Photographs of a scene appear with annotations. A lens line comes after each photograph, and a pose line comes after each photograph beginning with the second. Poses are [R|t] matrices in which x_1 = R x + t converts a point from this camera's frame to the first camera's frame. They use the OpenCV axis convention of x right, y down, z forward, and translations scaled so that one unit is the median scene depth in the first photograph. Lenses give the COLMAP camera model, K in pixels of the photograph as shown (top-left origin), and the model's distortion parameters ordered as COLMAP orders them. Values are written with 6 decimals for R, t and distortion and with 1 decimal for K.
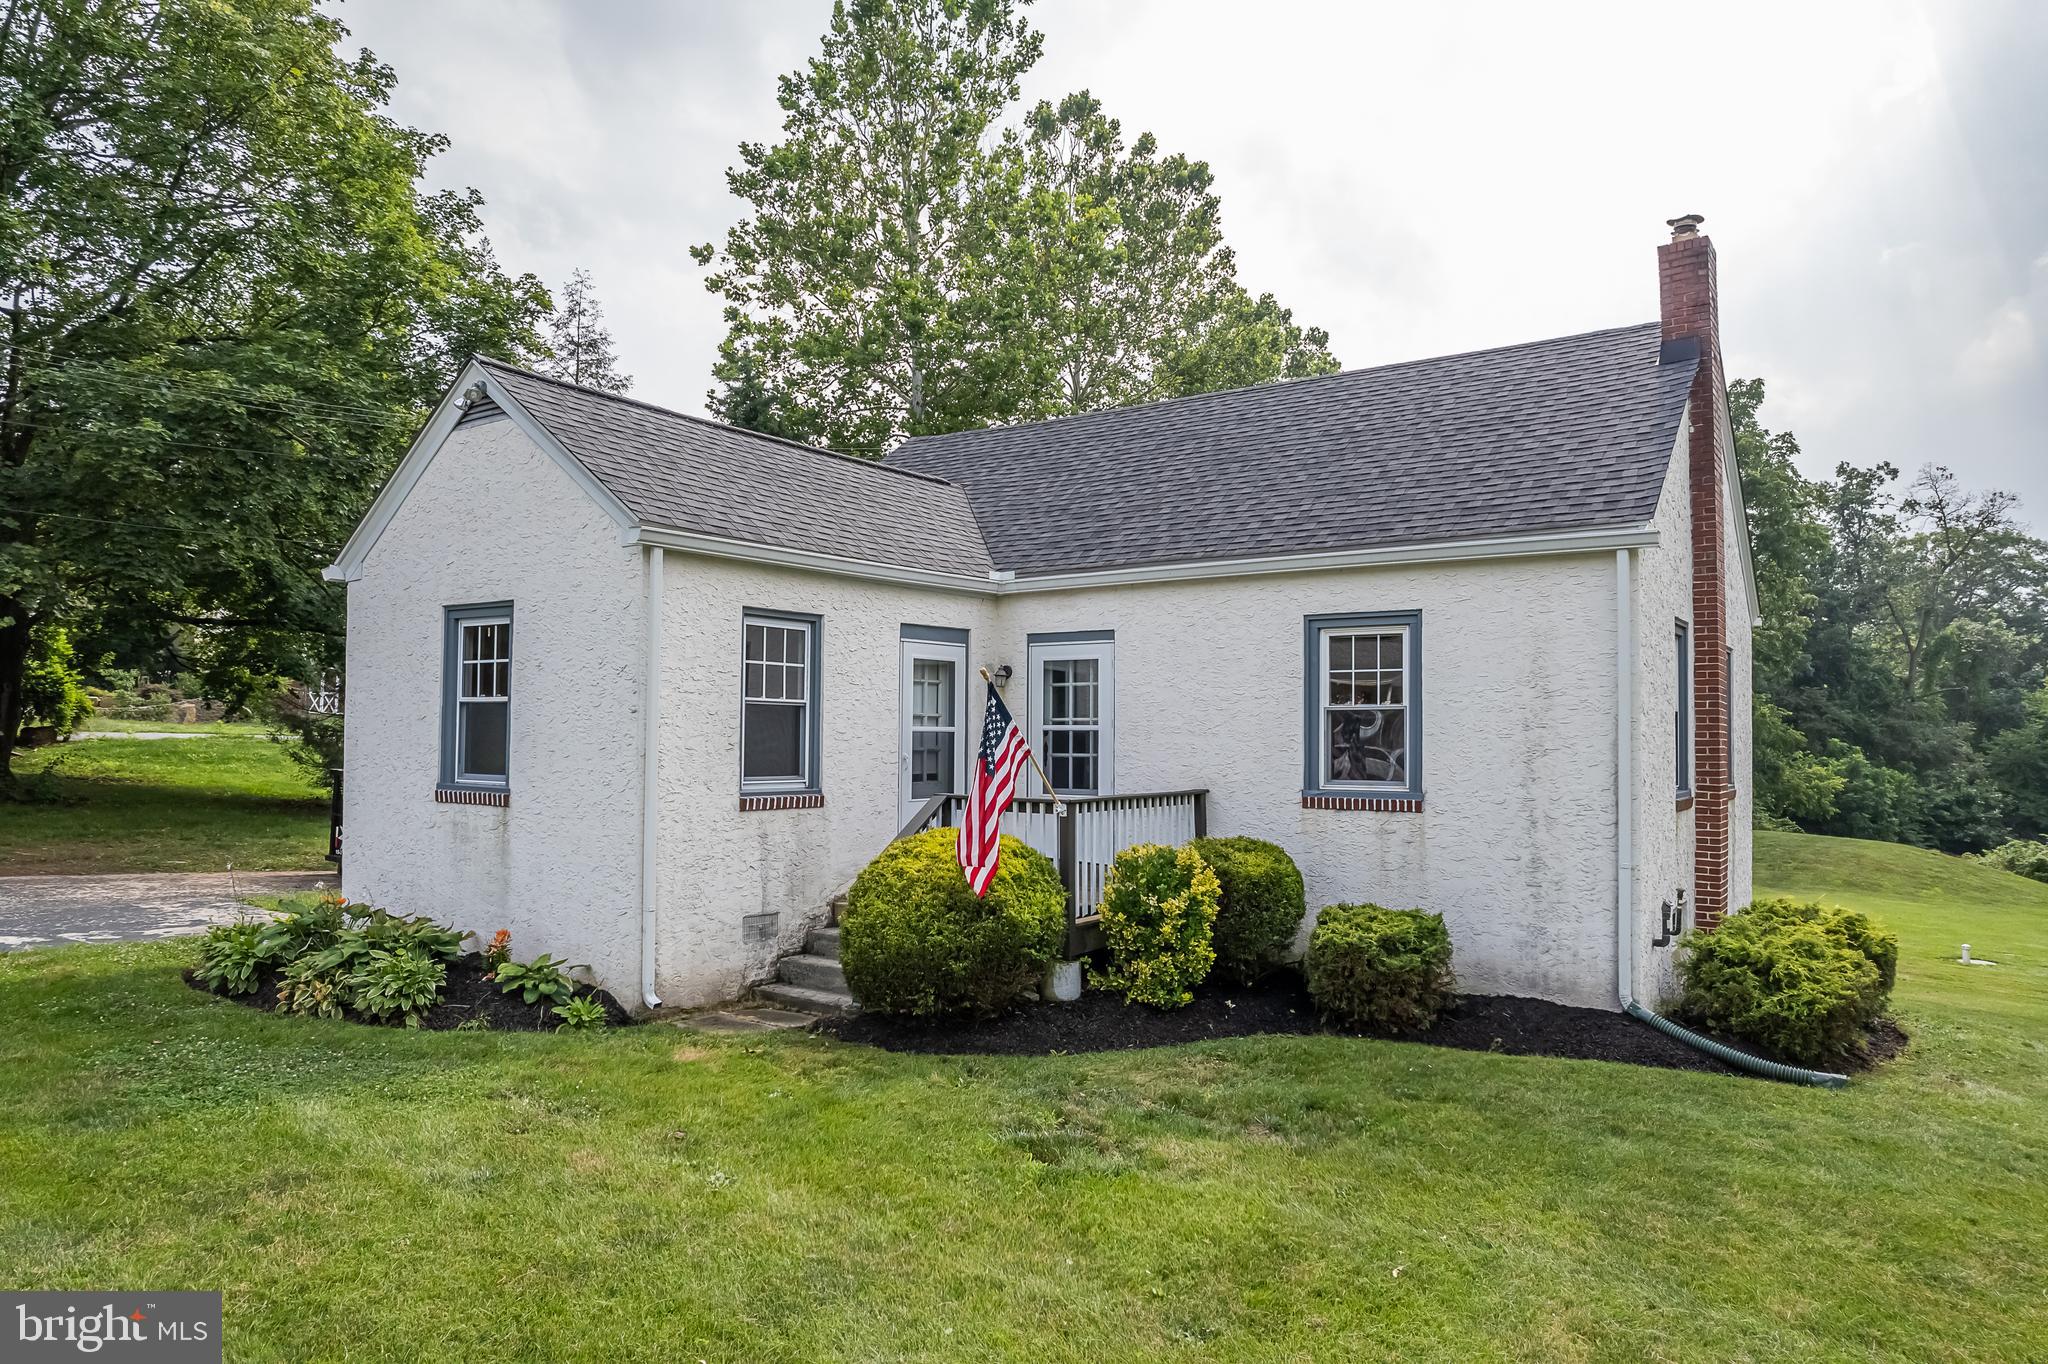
lens RADIAL K [[1298.5, 0, 1024.0], [0, 1298.5, 682.0], [0, 0, 1]] dist [-0.043589, 0.000135]
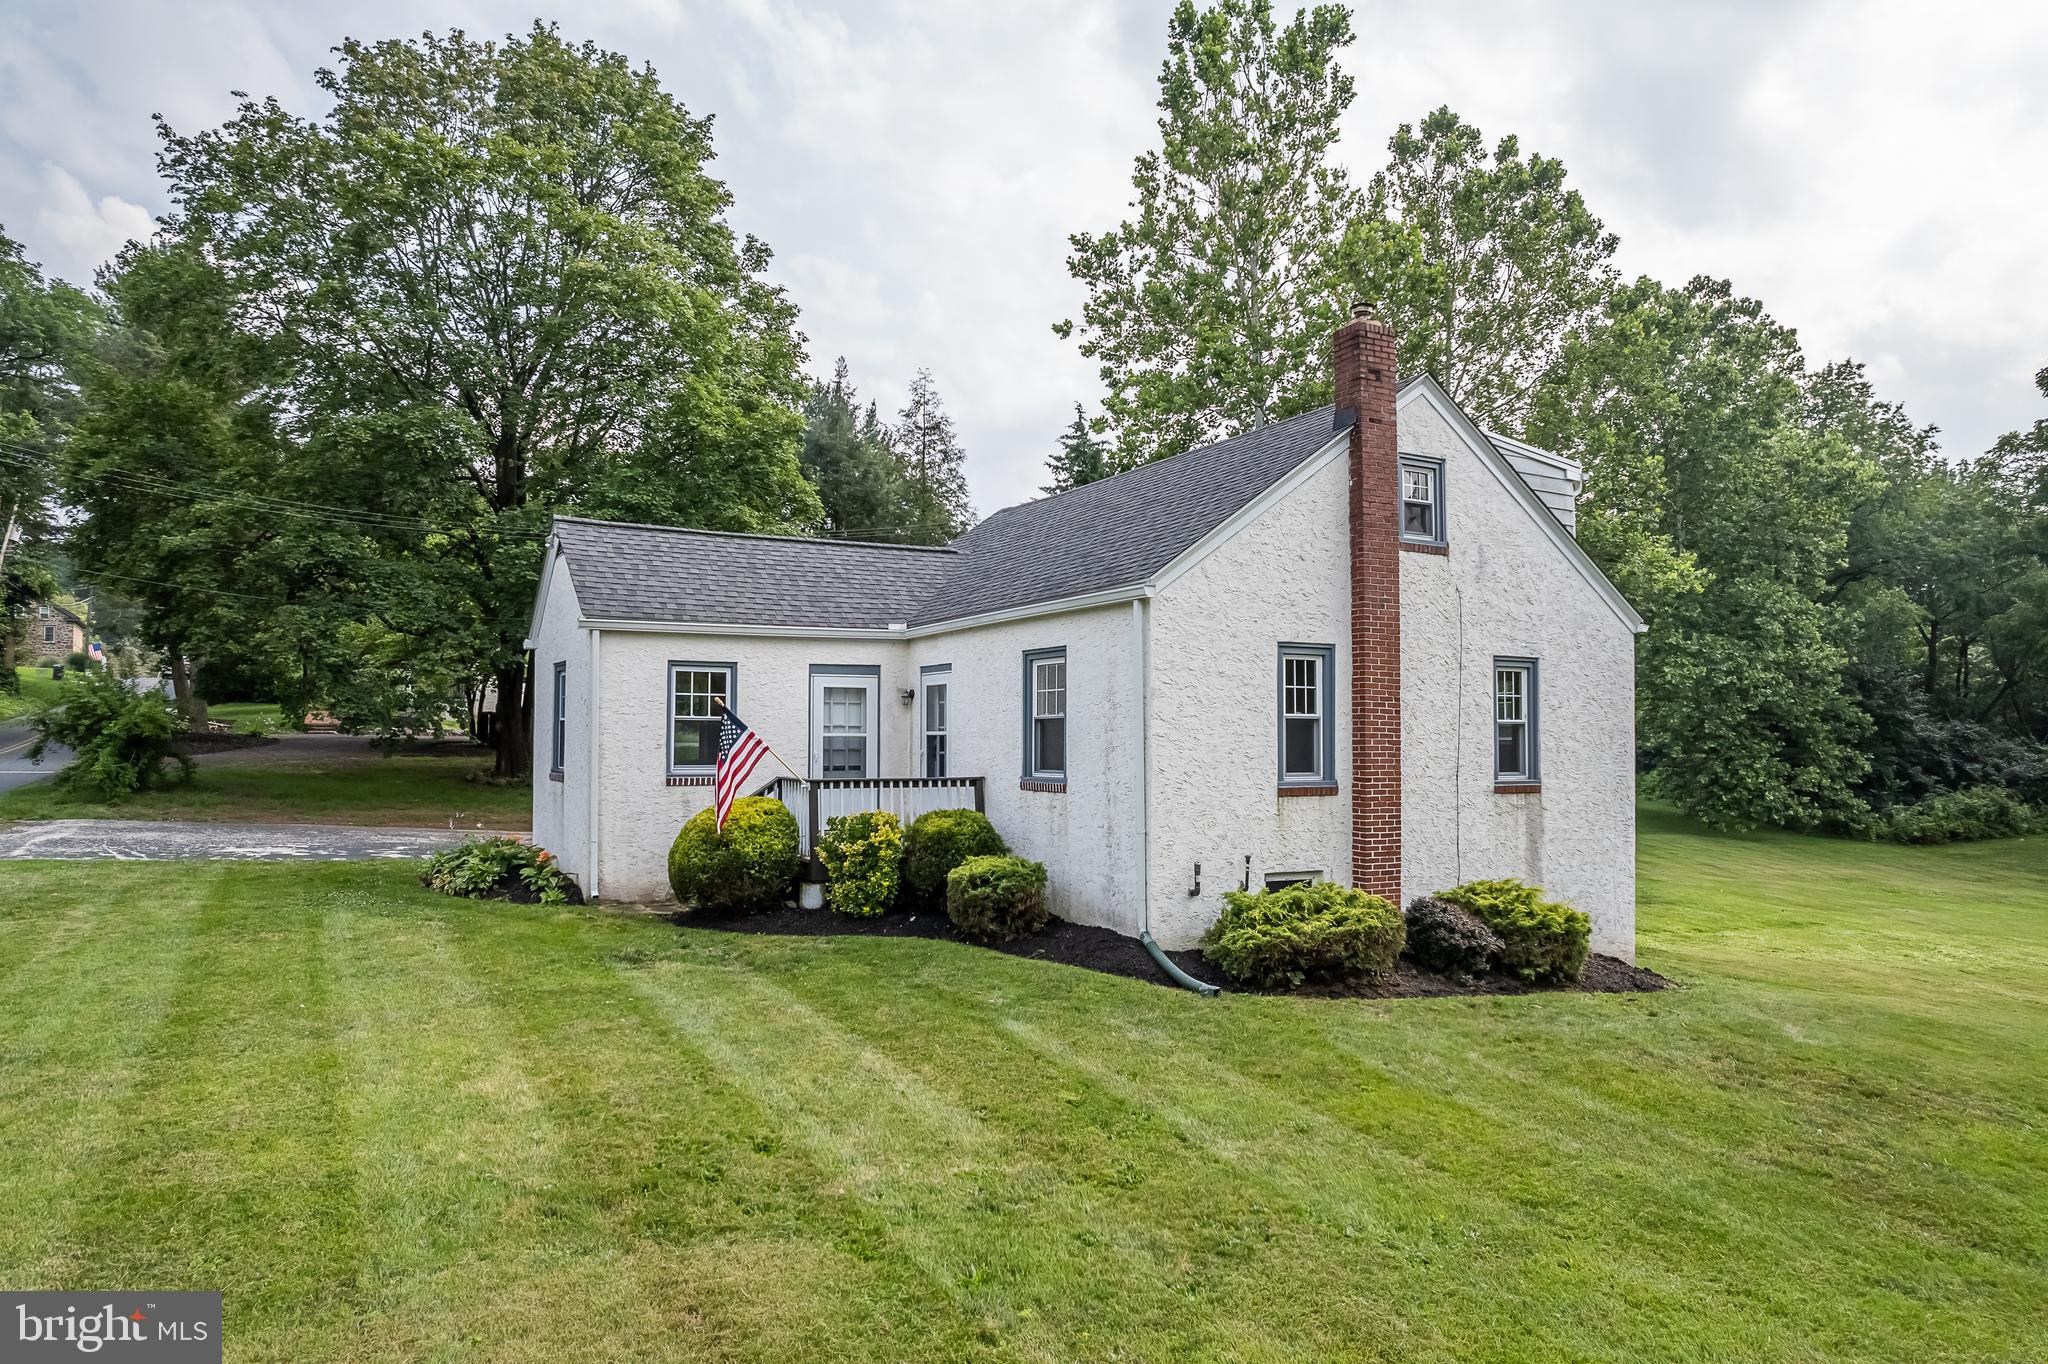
lens RADIAL K [[1298.5, 0, 1024.0], [0, 1298.5, 682.0], [0, 0, 1]] dist [-0.043589, 0.000135]
pose [[0.901001, -0.024693, -0.433114, 0.720242], [0.021408, 0.999693, -0.012462, -0.000817], [0.433289, 0.001956, 0.901253, -0.220623]]
